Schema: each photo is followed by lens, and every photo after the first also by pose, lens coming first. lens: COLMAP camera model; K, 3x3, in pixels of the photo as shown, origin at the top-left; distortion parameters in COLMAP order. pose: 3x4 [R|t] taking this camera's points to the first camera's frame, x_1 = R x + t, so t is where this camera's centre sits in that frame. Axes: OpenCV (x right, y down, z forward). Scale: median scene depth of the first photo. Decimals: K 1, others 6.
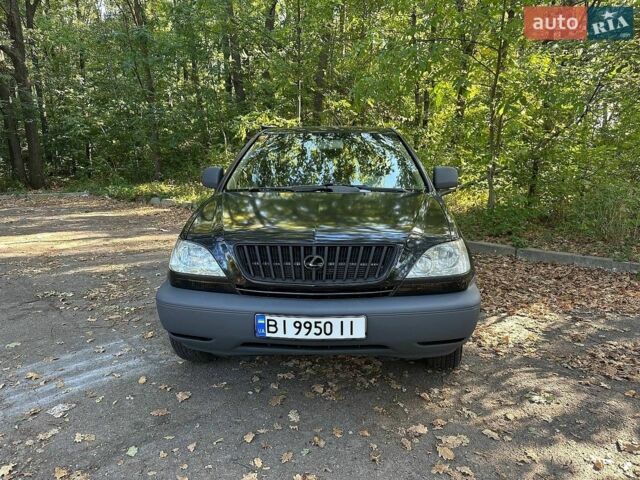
lens RADIAL K [[462.6, 0, 319.1], [0, 462.6, 238.7], [0, 0, 1]] dist [-0.000421, -0.007892]
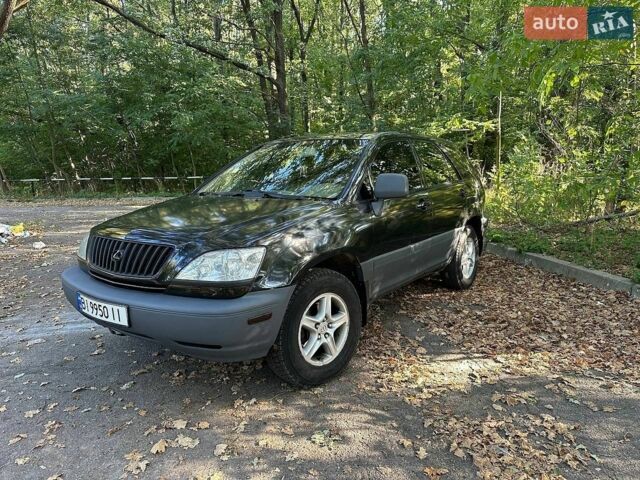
lens RADIAL K [[462.6, 0, 319.1], [0, 462.6, 238.7], [0, 0, 1]] dist [-0.000421, -0.007892]
pose [[0.834001, 0.067159, -0.547660, 0.696153], [-0.074682, 0.997171, 0.008554, -0.026788], [0.546685, 0.033766, 0.836657, 0.194870]]
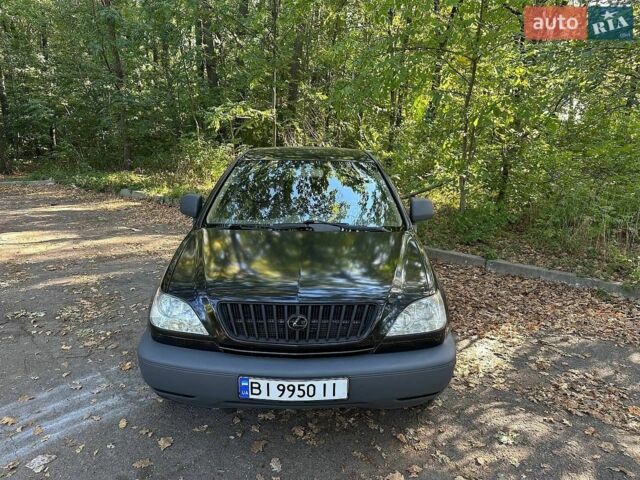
lens RADIAL K [[461.2, 0, 322.4], [0, 461.2, 241.1], [0, 0, 1]] dist [-0.004811, -0.004828]
pose [[0.997690, 0.007102, 0.067555, -0.017083], [-0.010516, 0.998678, 0.050323, -0.119398], [-0.067109, -0.050917, 0.996446, -0.001841]]
